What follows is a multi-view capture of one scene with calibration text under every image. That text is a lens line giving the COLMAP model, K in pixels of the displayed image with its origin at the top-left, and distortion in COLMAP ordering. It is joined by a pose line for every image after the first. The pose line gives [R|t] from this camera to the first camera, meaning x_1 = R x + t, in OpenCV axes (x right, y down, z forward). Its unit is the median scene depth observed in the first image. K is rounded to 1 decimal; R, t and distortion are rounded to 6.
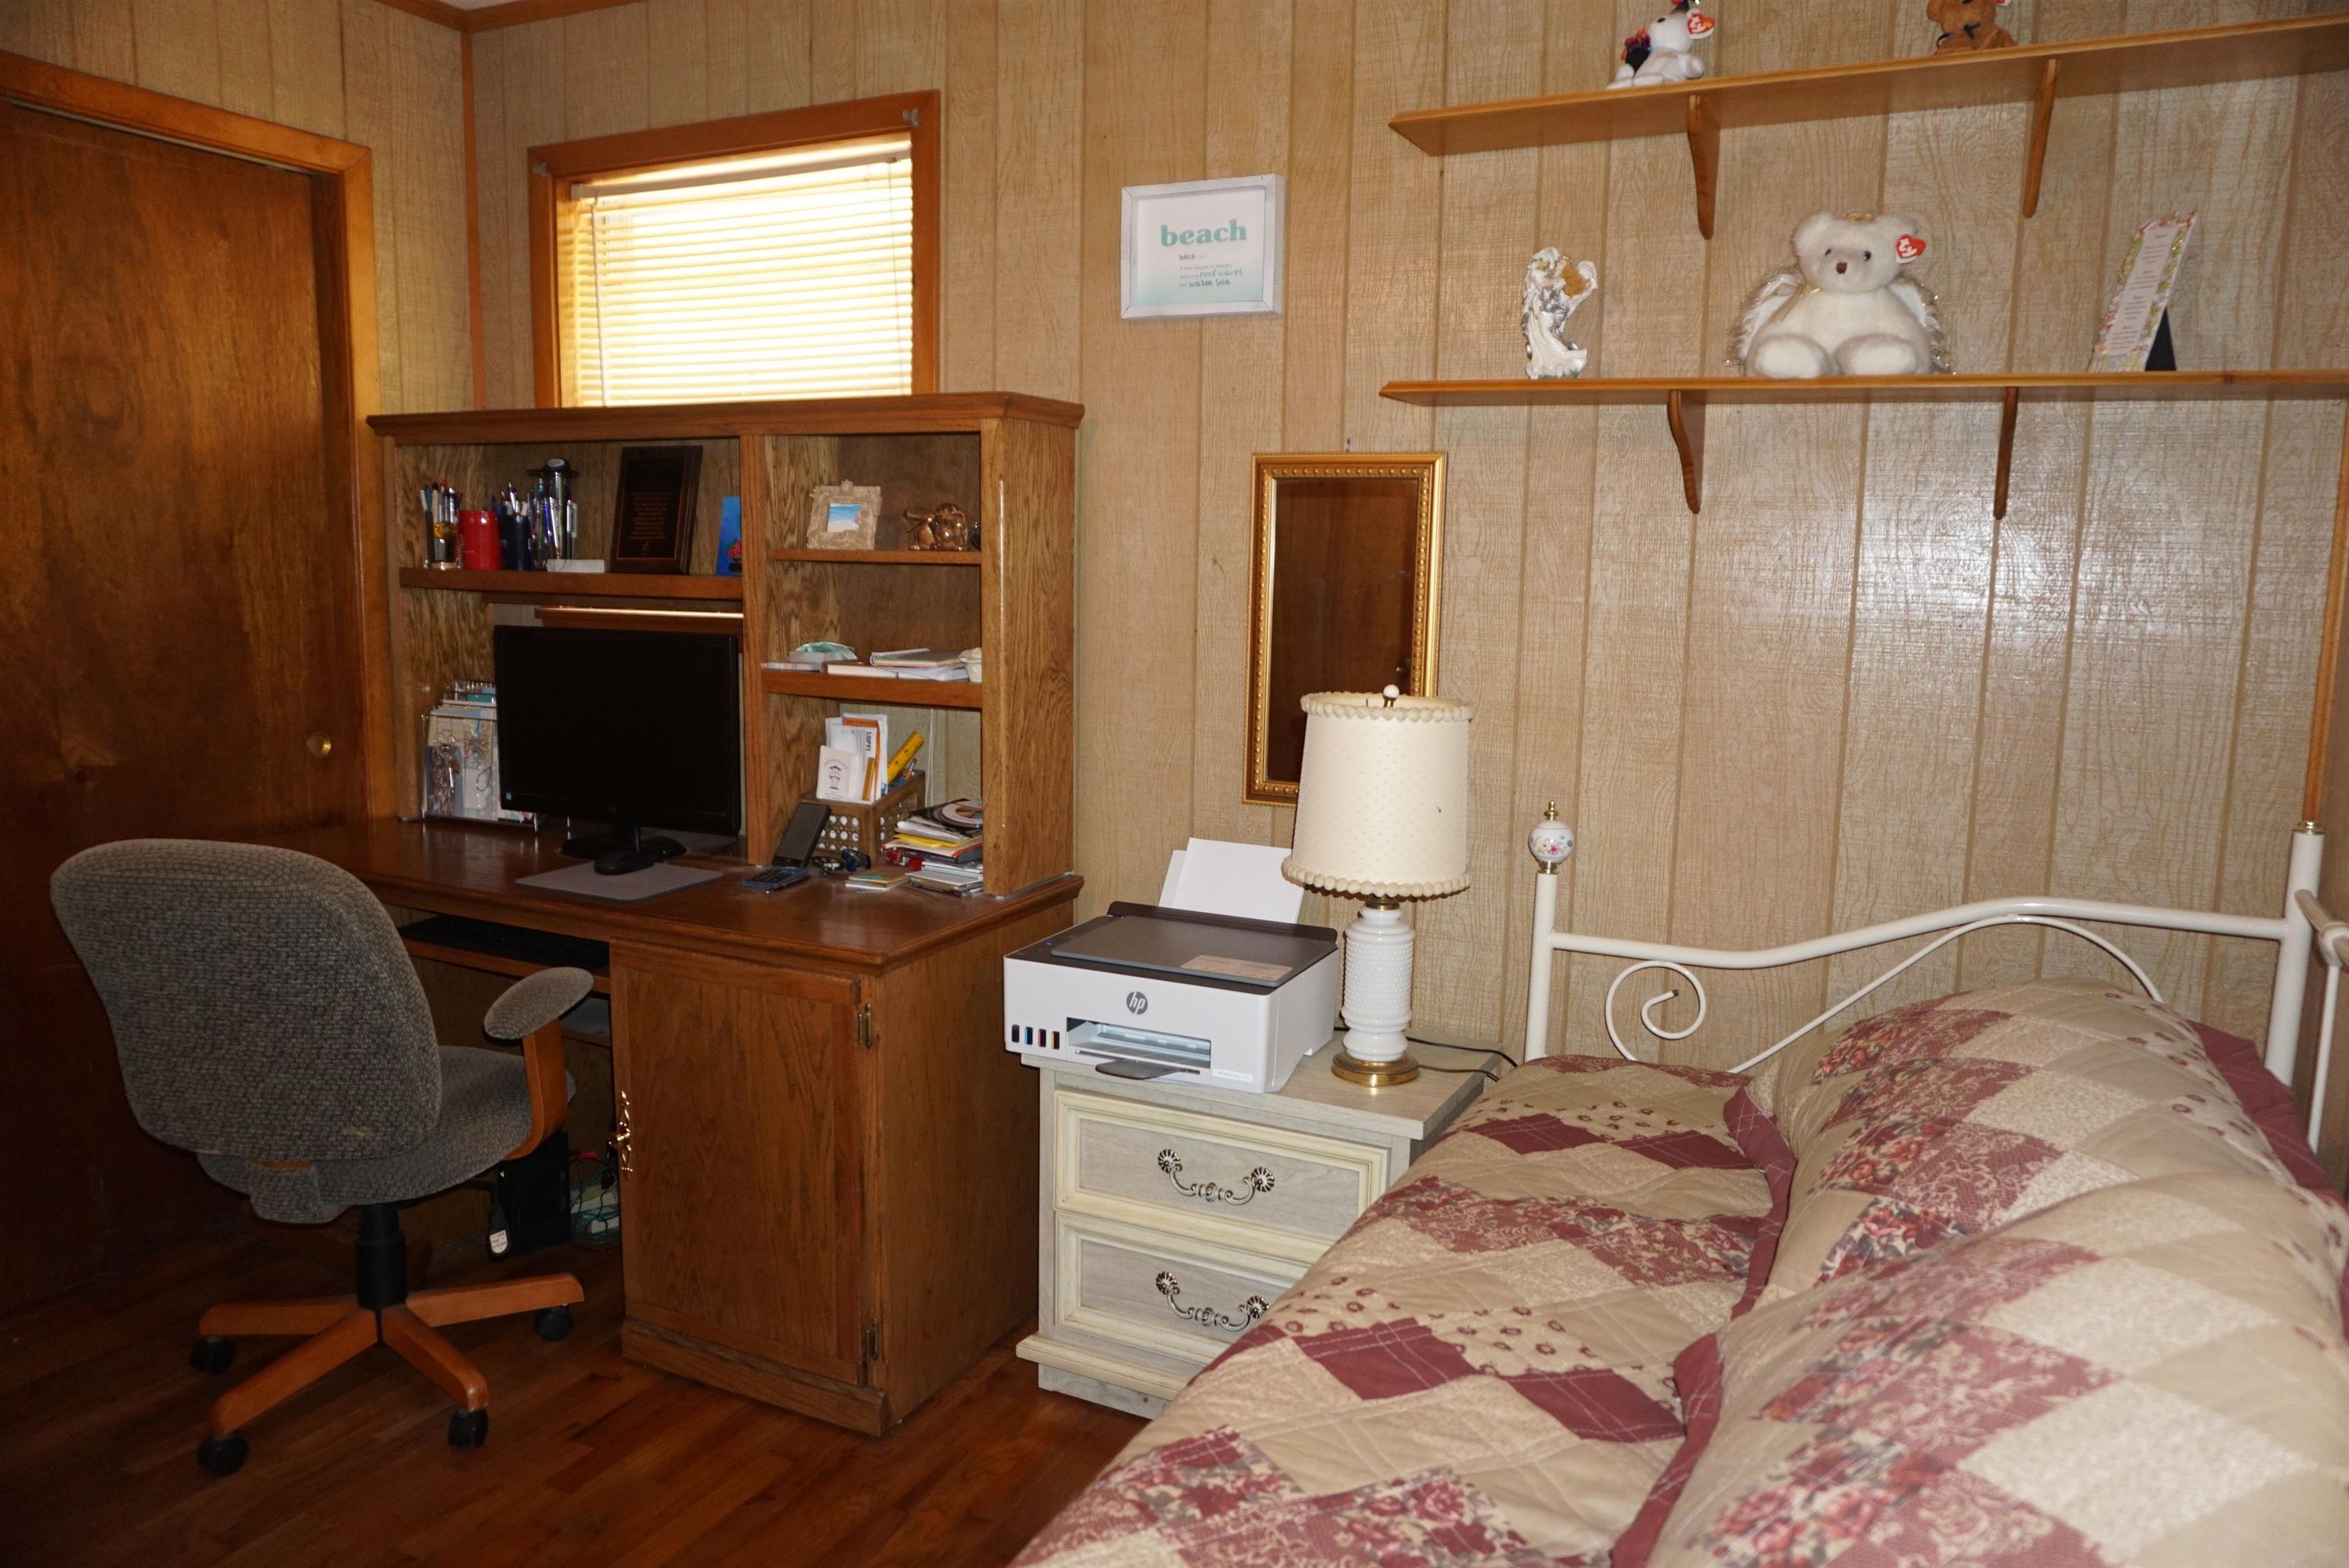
lens RADIAL K [[1561.1, 0, 1175.0], [0, 1561.1, 770.6], [0, 0, 1]] dist [-0.057686, 0.010904]
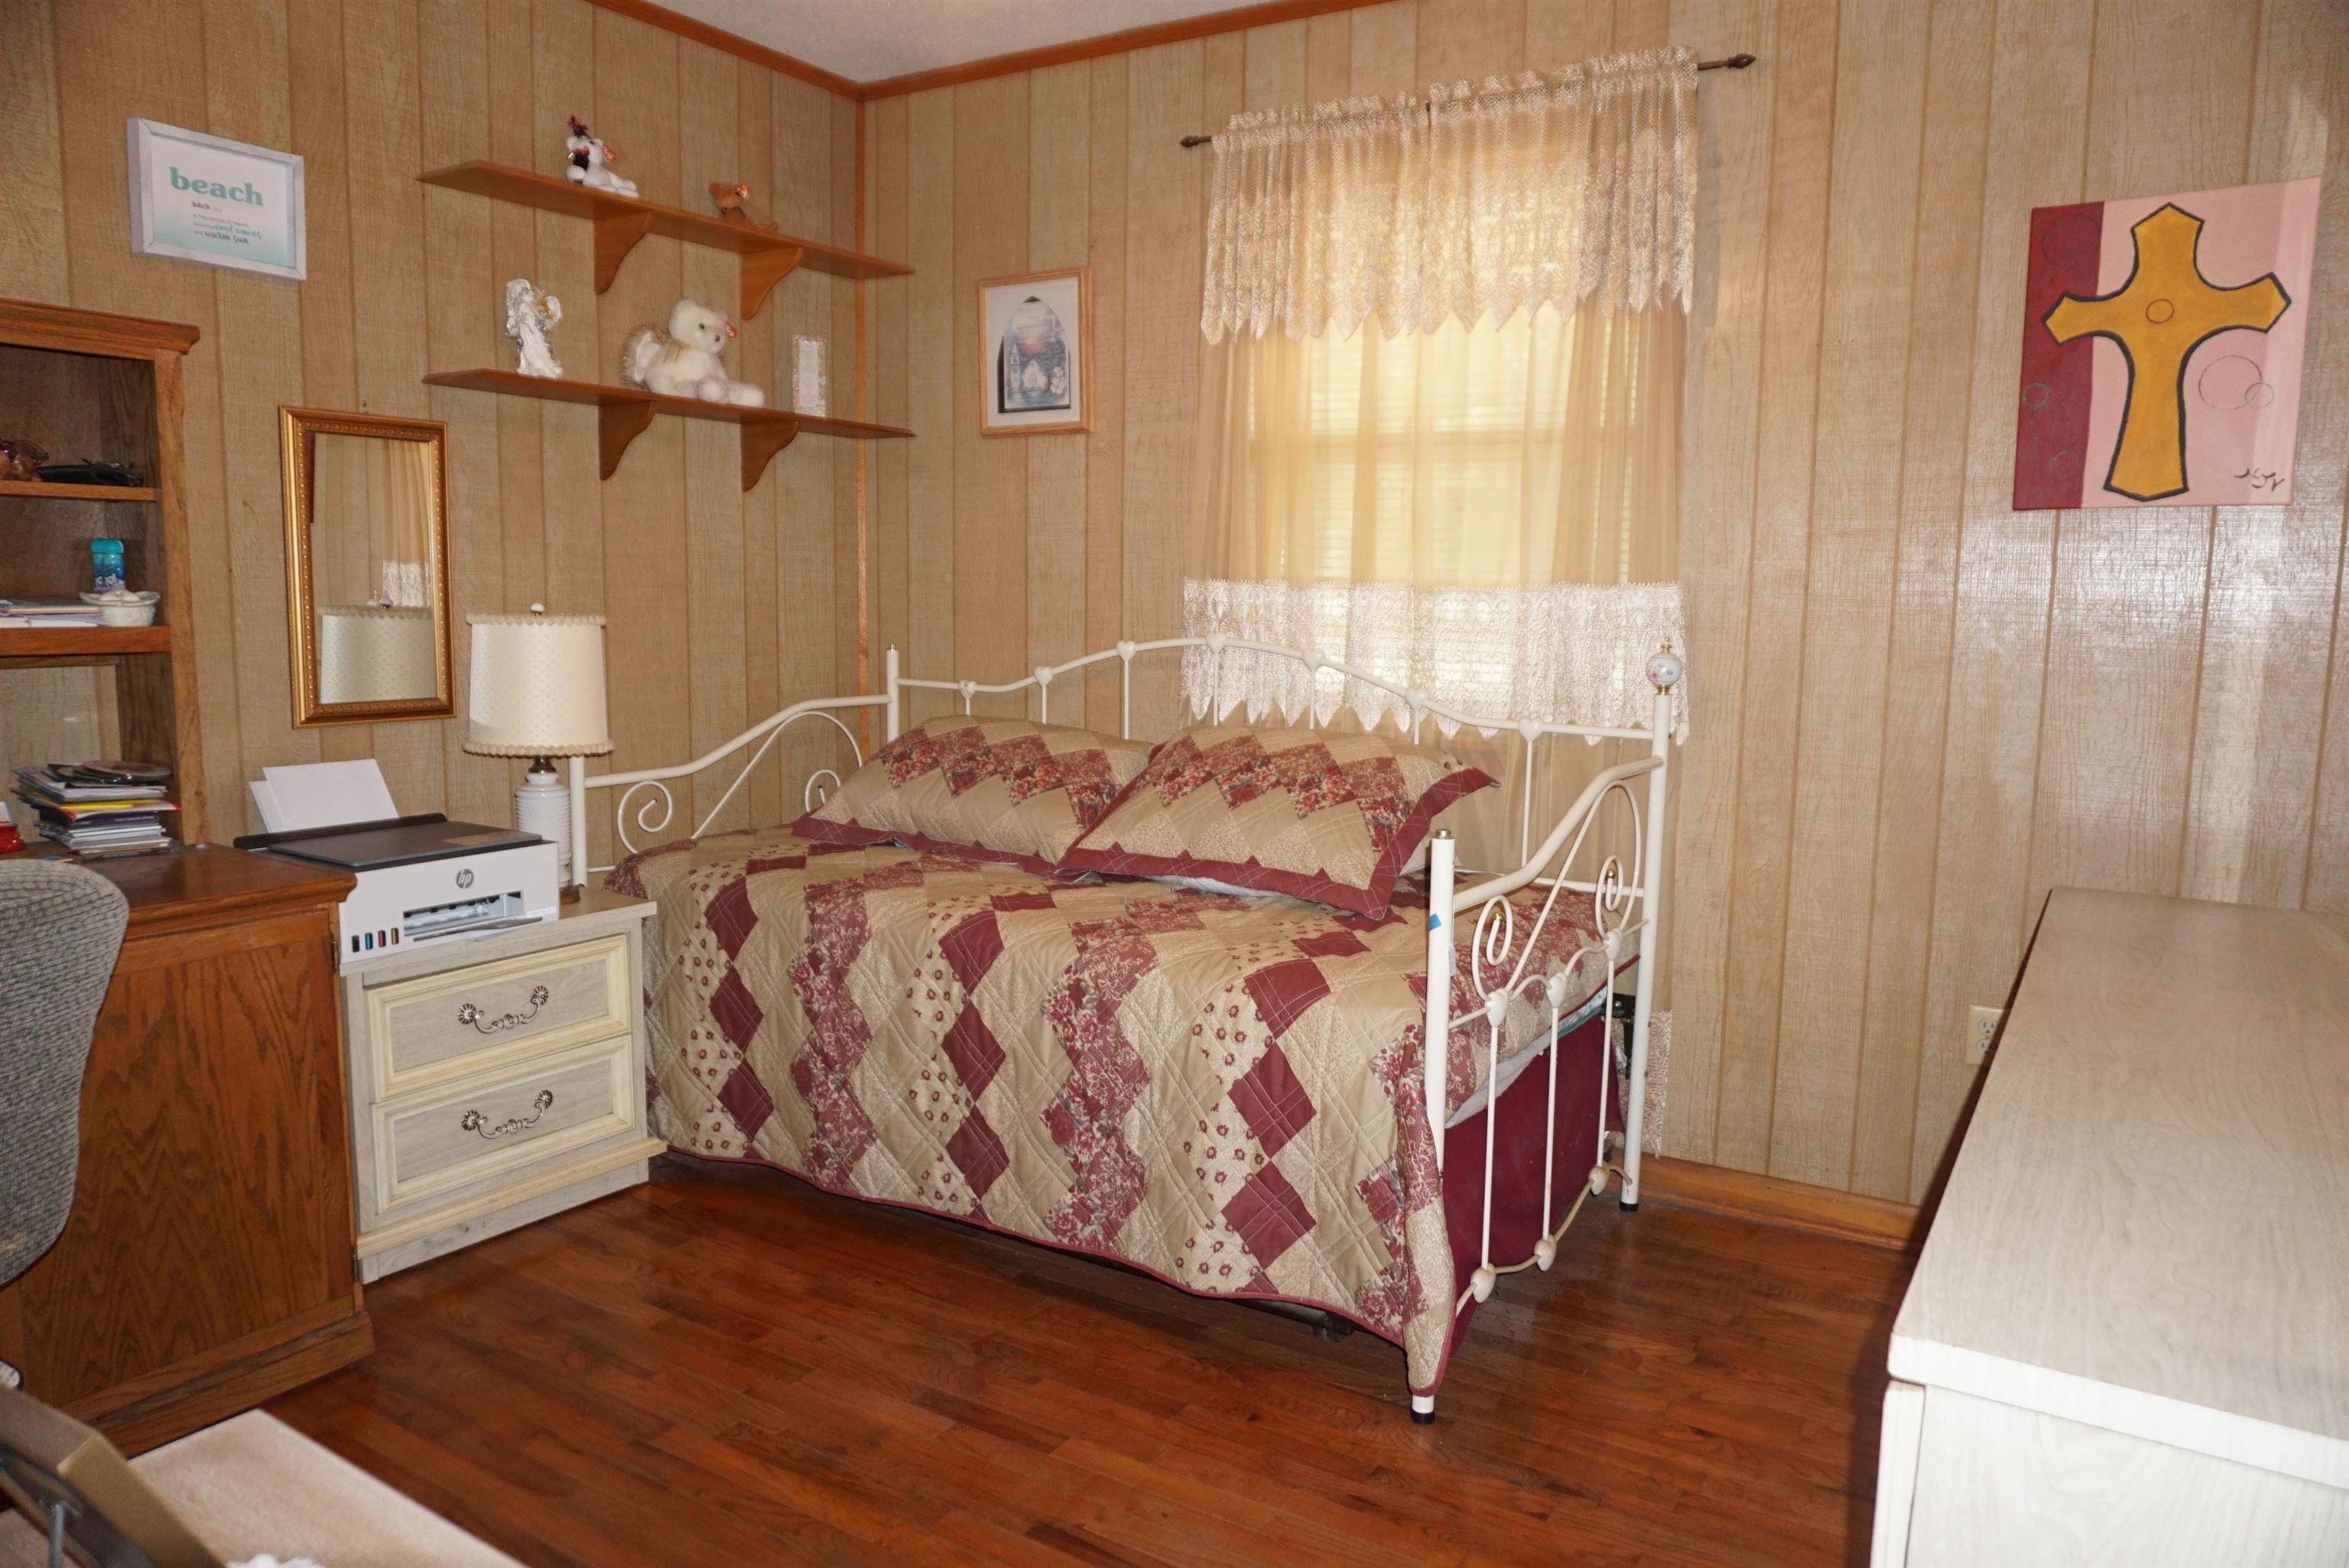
lens RADIAL K [[1561.1, 0, 1174.2], [0, 1561.1, 792.3], [0, 0, 1]] dist [-0.057686, 0.010904]
pose [[0.098173, -0.150168, 0.983774, -1.006819], [0.108127, 0.984307, 0.139459, -0.019408], [-0.989278, 0.092682, 0.112869, 0.294070]]
